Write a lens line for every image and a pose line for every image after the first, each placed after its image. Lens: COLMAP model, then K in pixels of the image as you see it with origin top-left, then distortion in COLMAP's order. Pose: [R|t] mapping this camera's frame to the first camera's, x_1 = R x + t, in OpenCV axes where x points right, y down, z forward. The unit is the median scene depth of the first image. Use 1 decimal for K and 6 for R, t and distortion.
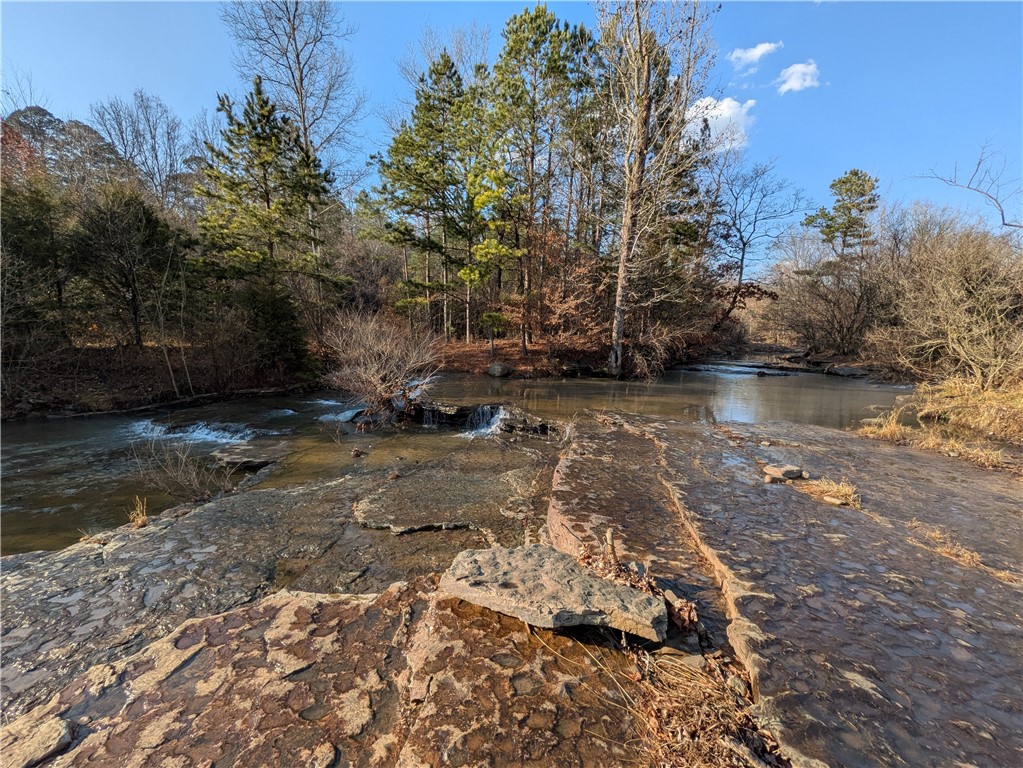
lens RADIAL K [[405.3, 0, 501.3], [0, 405.3, 390.5], [0, 0, 1]] dist [0.001977, -0.000221]
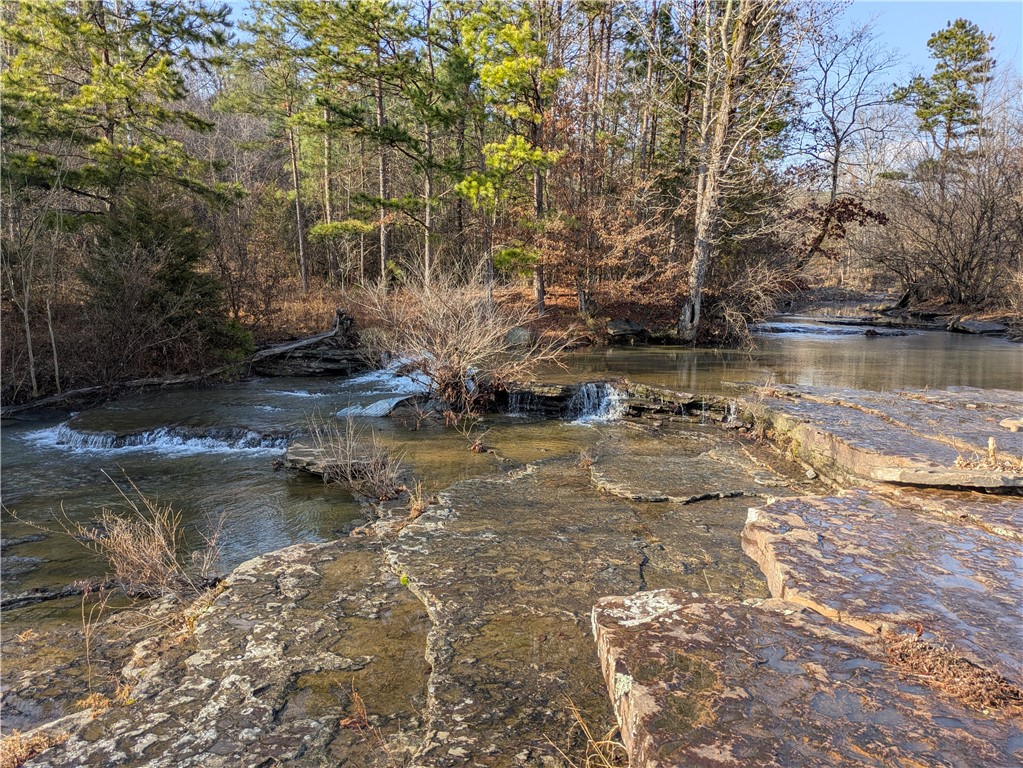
lens RADIAL K [[746.6, 0, 517.3], [0, 746.6, 383.5], [0, 0, 1]] dist [0.038391, -0.017127]
pose [[0.979962, -0.038620, 0.195406, -0.246751], [0.037573, 0.999253, 0.009068, 0.011627], [-0.195611, -0.001544, 0.980680, -0.161037]]
